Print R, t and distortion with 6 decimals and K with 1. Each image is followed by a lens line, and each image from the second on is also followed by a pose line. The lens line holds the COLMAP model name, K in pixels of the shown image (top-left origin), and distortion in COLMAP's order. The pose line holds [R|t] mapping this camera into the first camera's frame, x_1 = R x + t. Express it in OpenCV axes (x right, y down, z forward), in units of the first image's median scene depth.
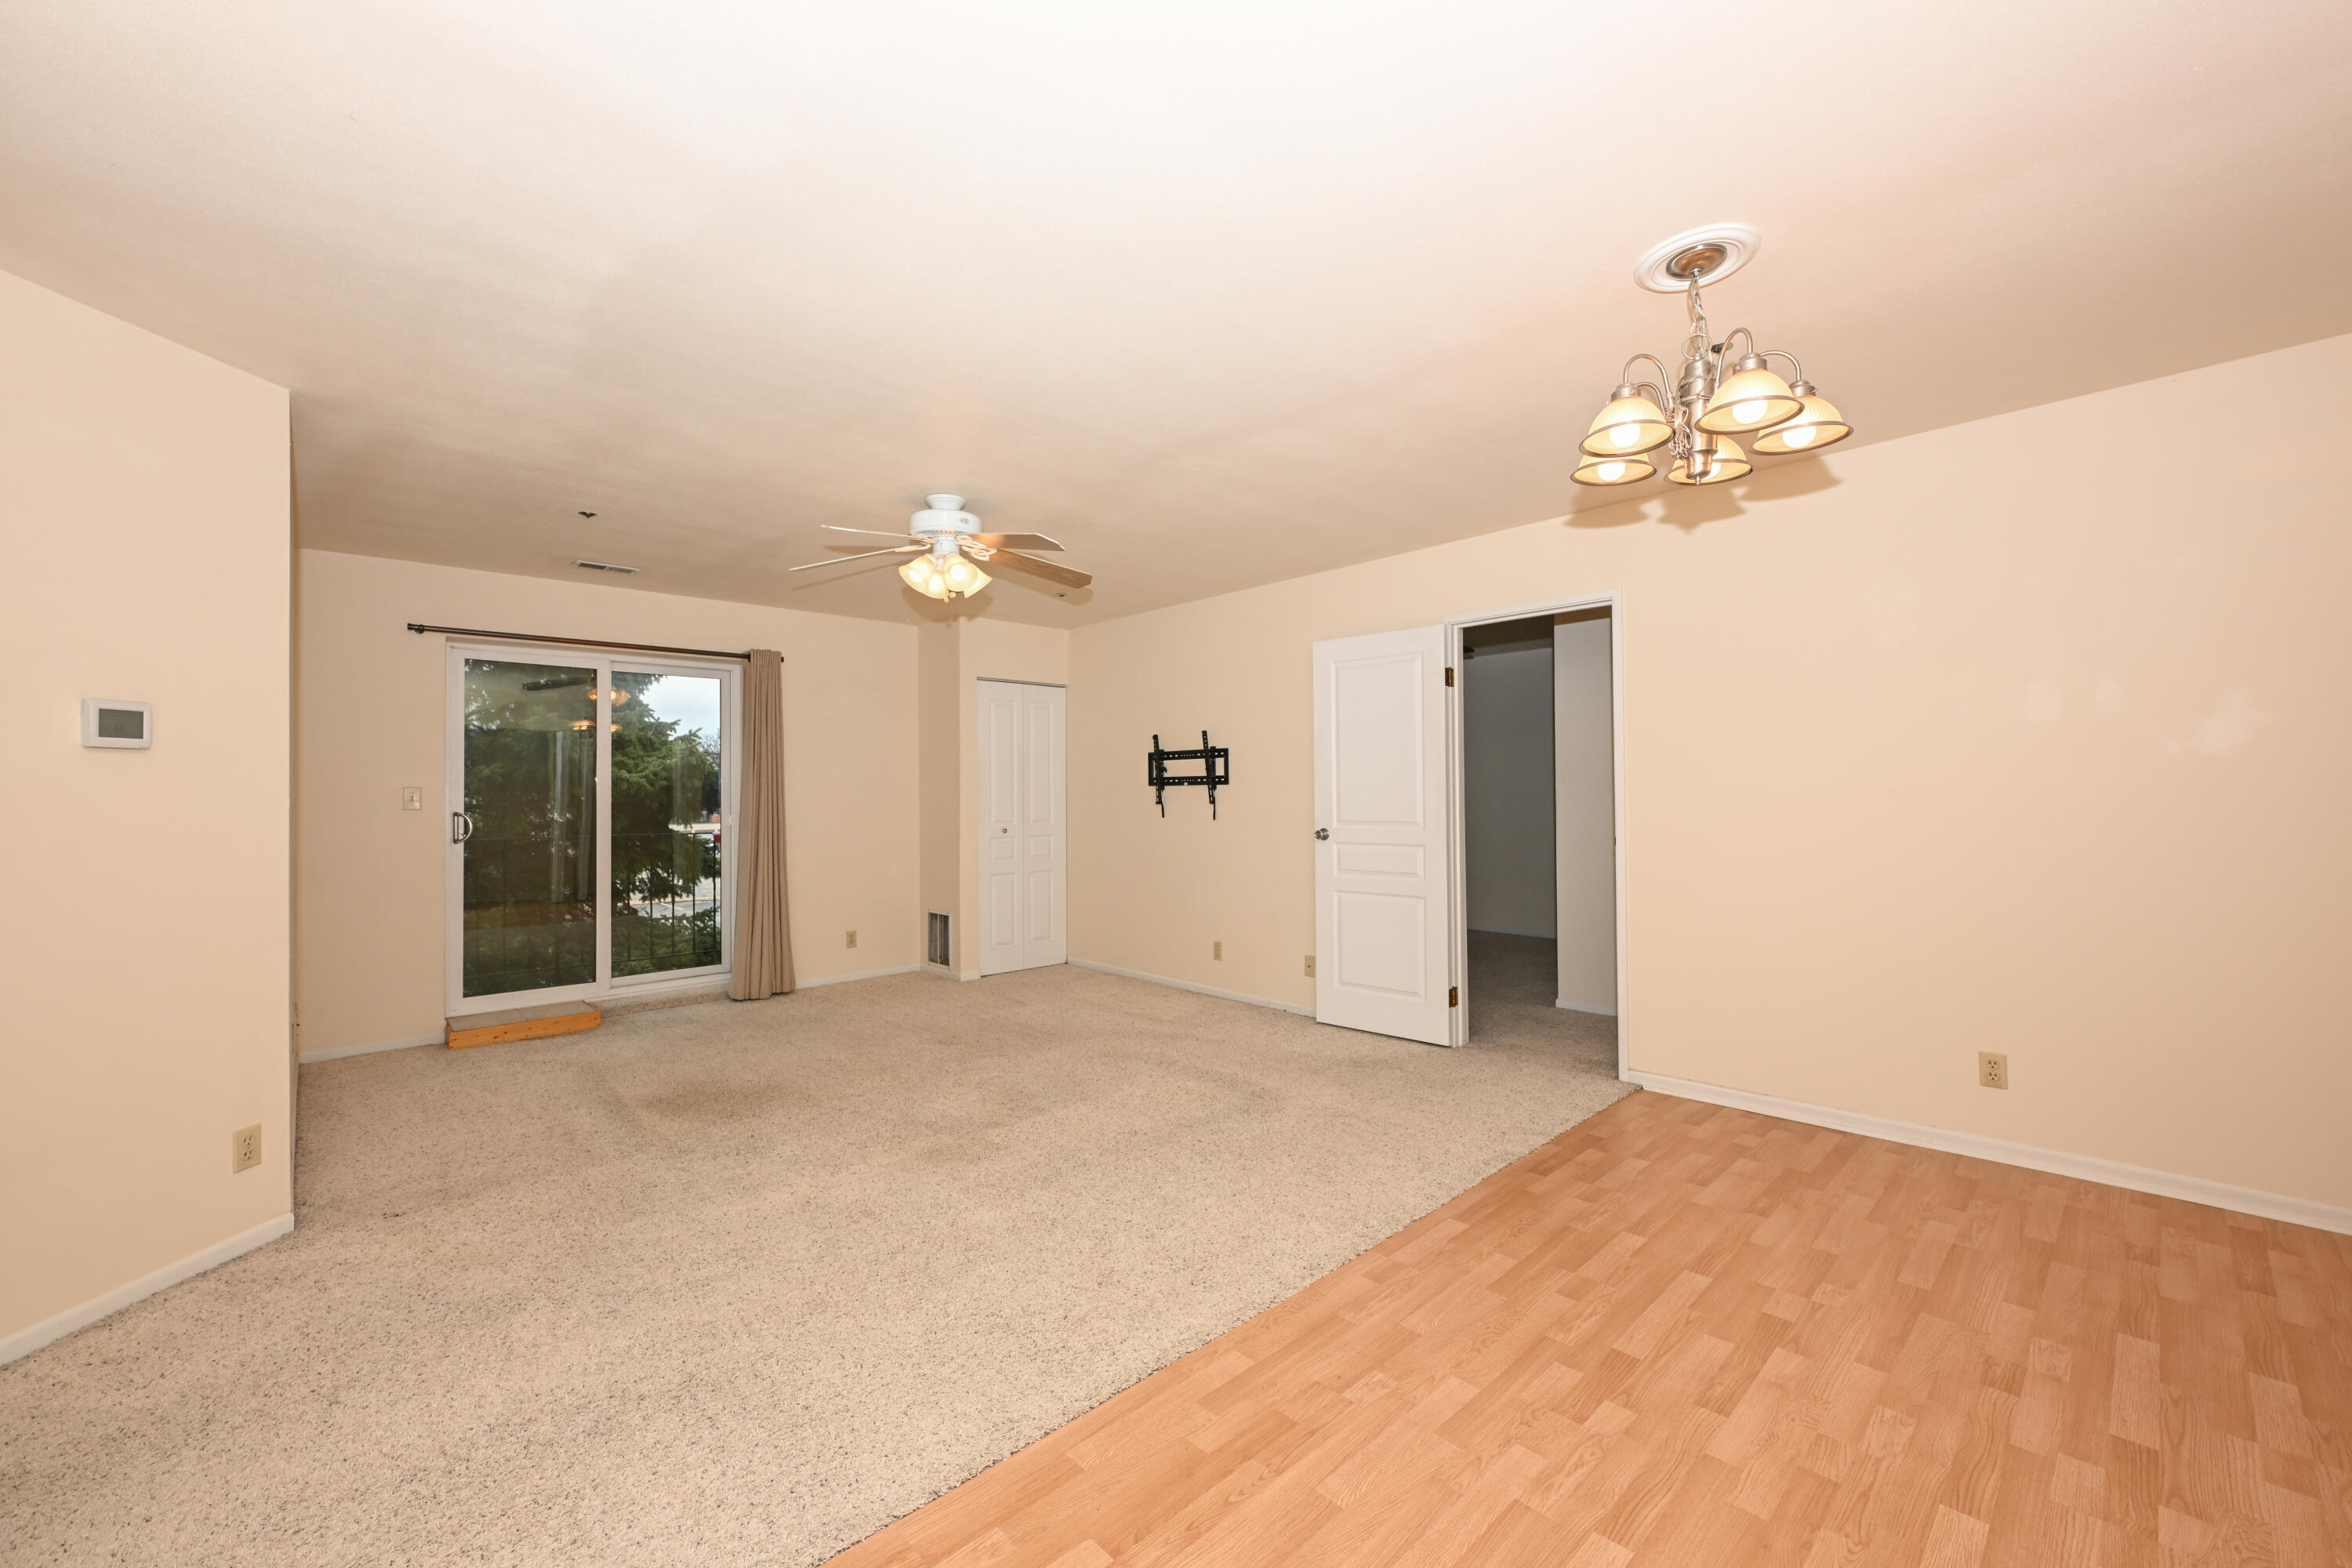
lens RADIAL K [[924.1, 0, 1179.2], [0, 924.1, 778.9], [0, 0, 1]] dist [-0.002192, 0.000219]
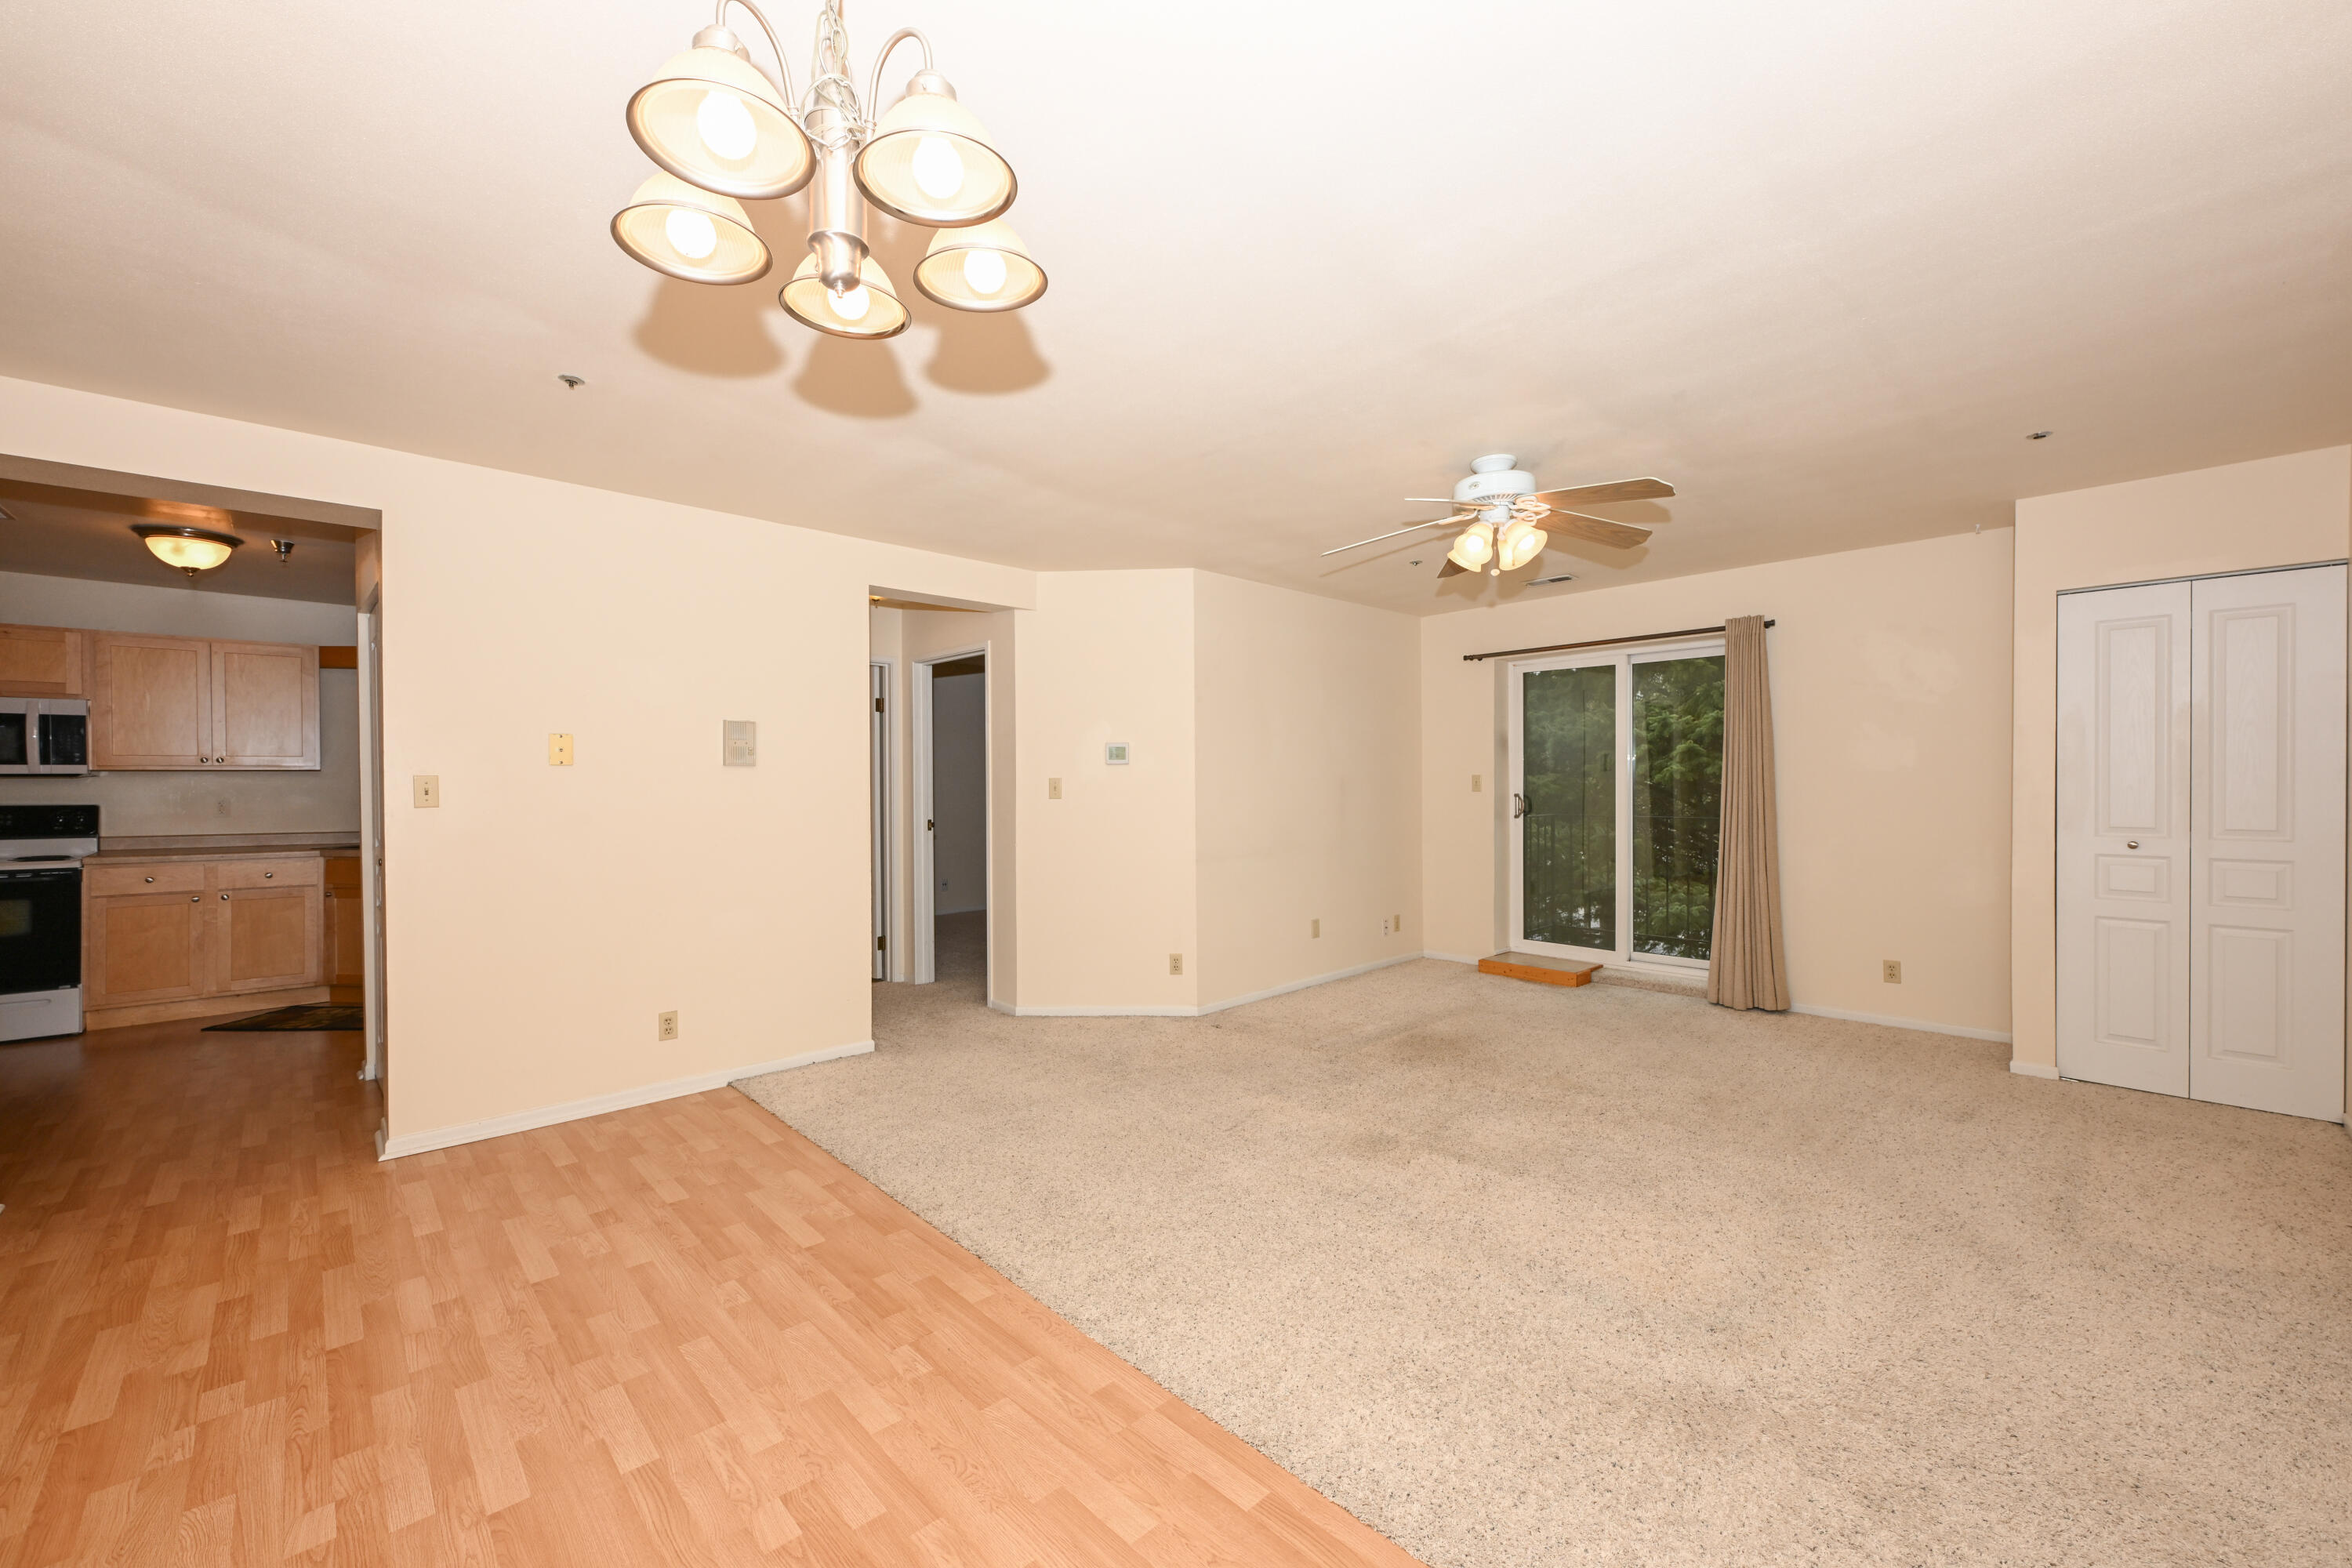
lens RADIAL K [[924.1, 0, 1176.7], [0, 924.1, 786.5], [0, 0, 1]] dist [-0.002192, 0.000219]
pose [[0.008100, 0.014615, -0.999860, 0.631214], [0.023559, 0.999613, 0.014802, -0.005076], [0.999690, -0.023676, 0.007752, 0.658483]]
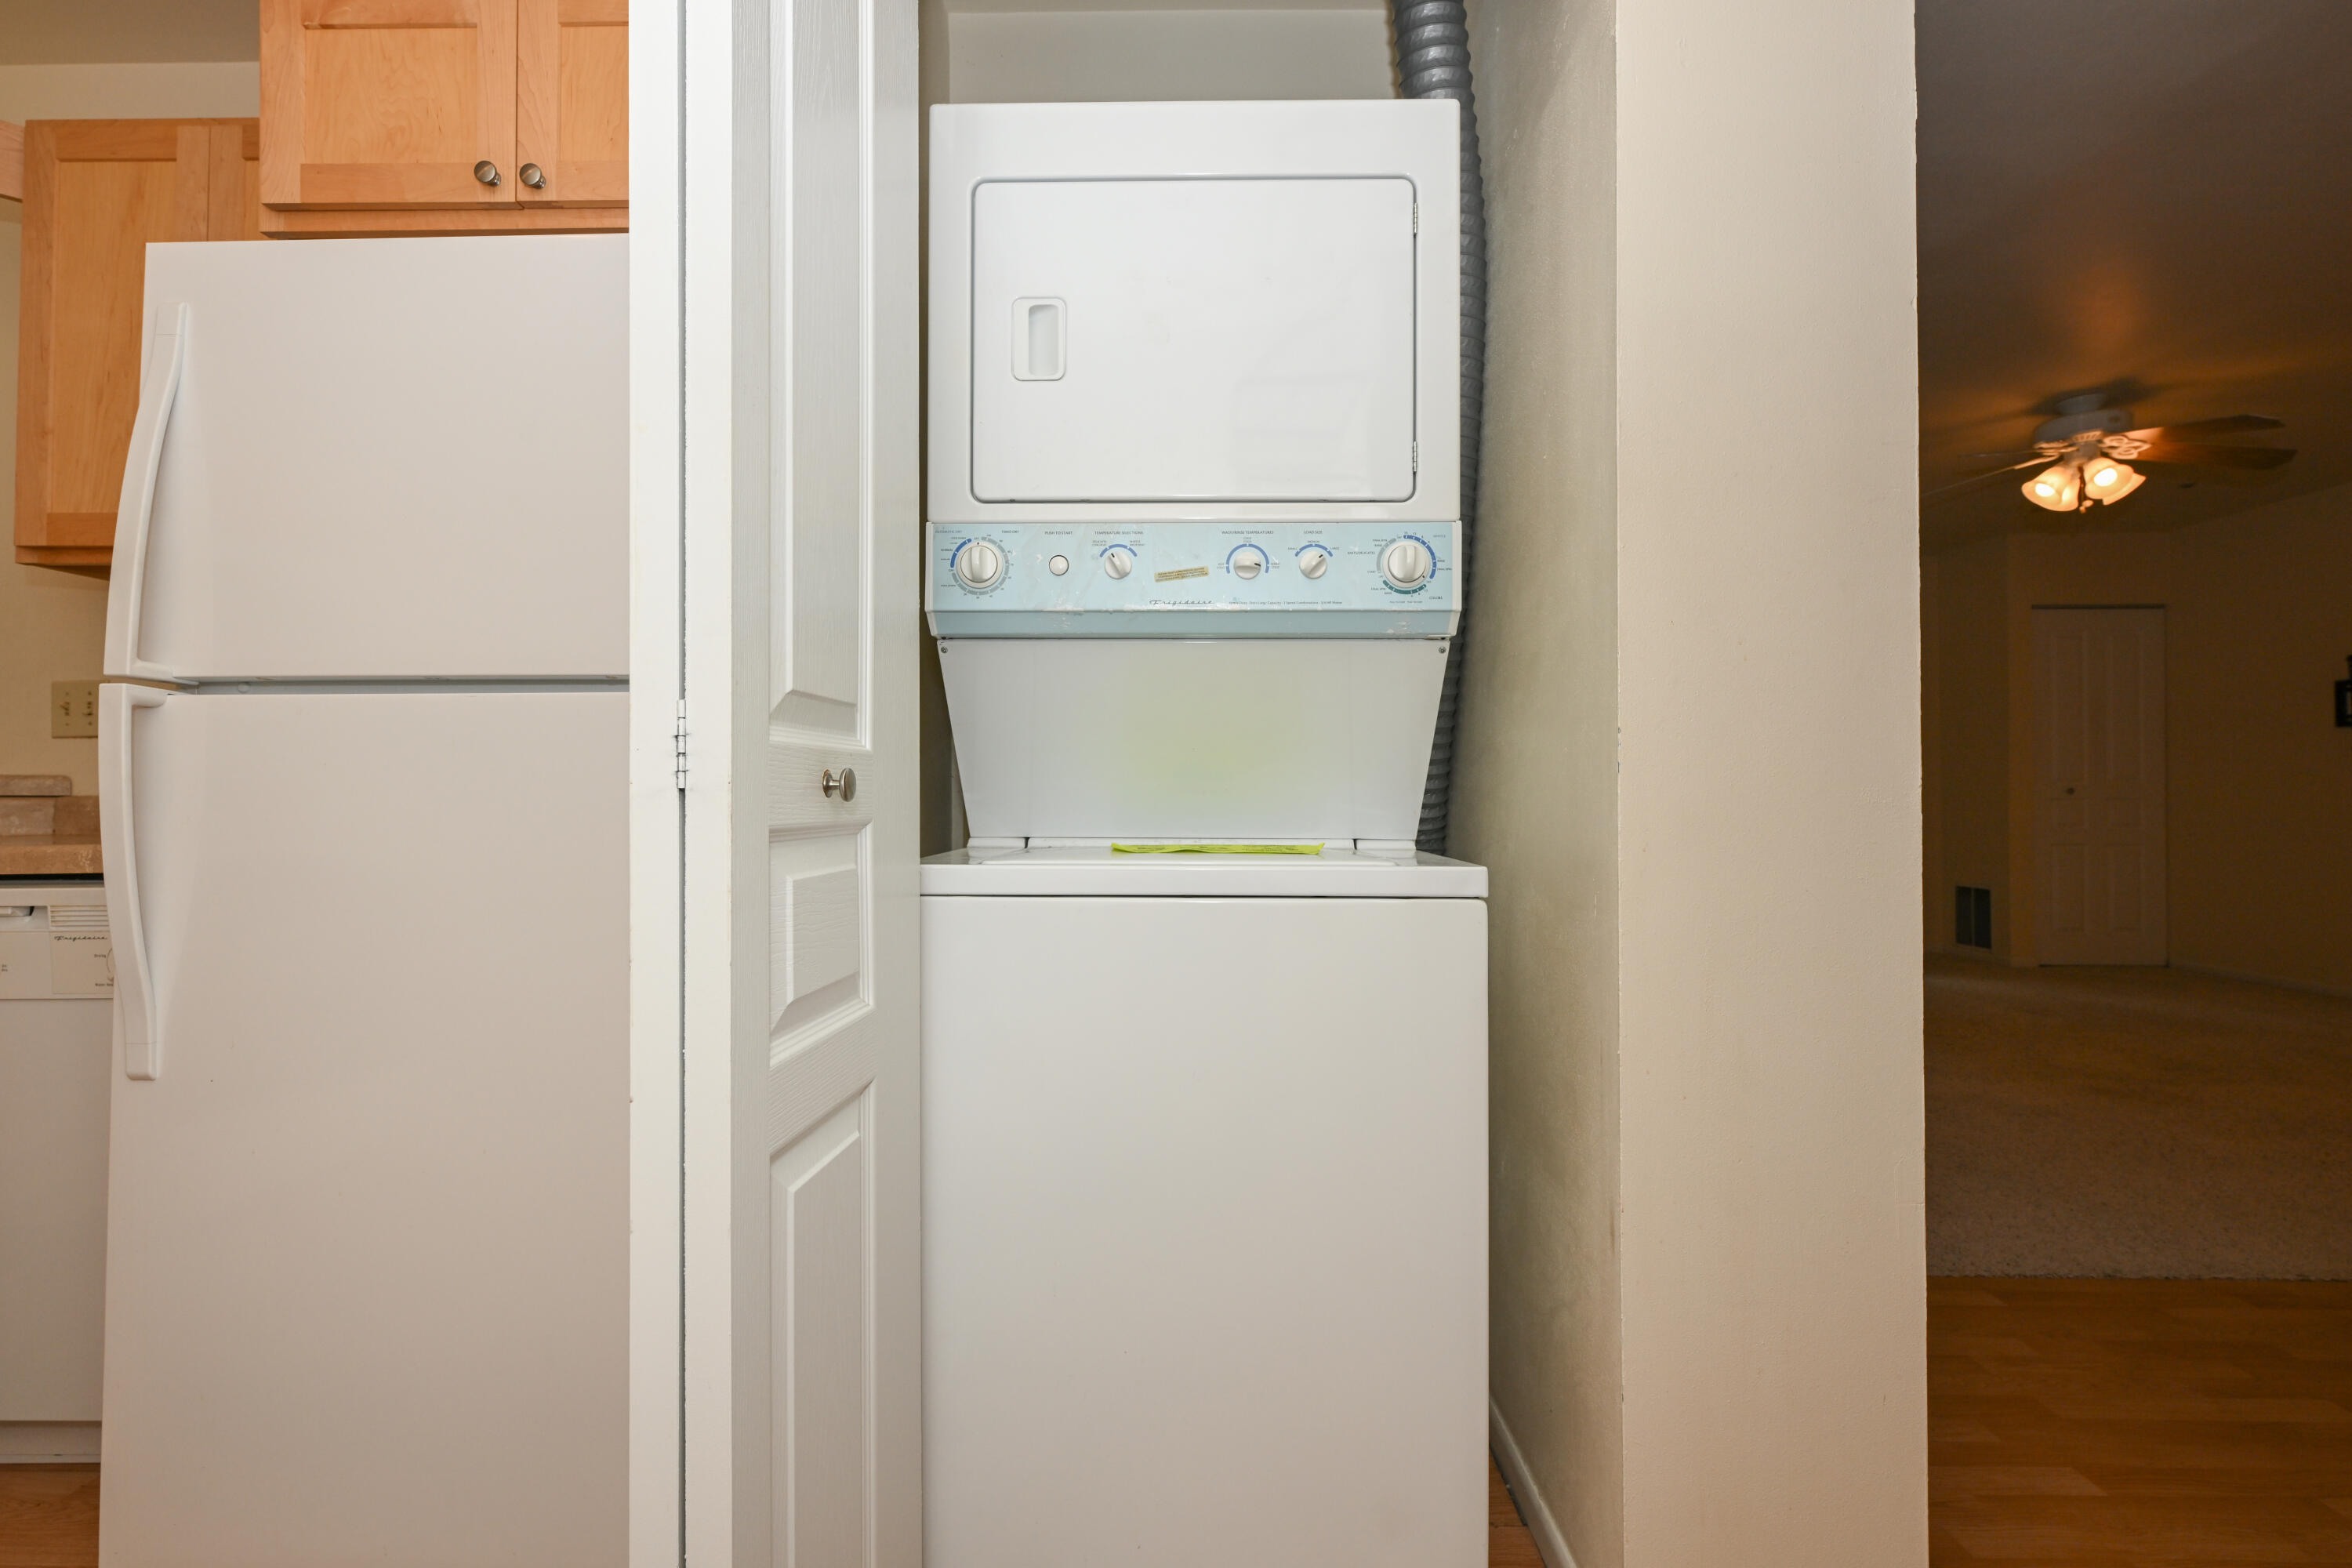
lens RADIAL K [[1079.8, 0, 1167.6], [0, 1079.8, 780.8], [0, 0, 1]] dist [0.000616, -0.000428]
pose [[0.708834, 0.003900, -0.705365, -0.135927], [0.003596, 0.999952, 0.009142, 0.058577], [0.705366, -0.009016, 0.708786, -0.386891]]
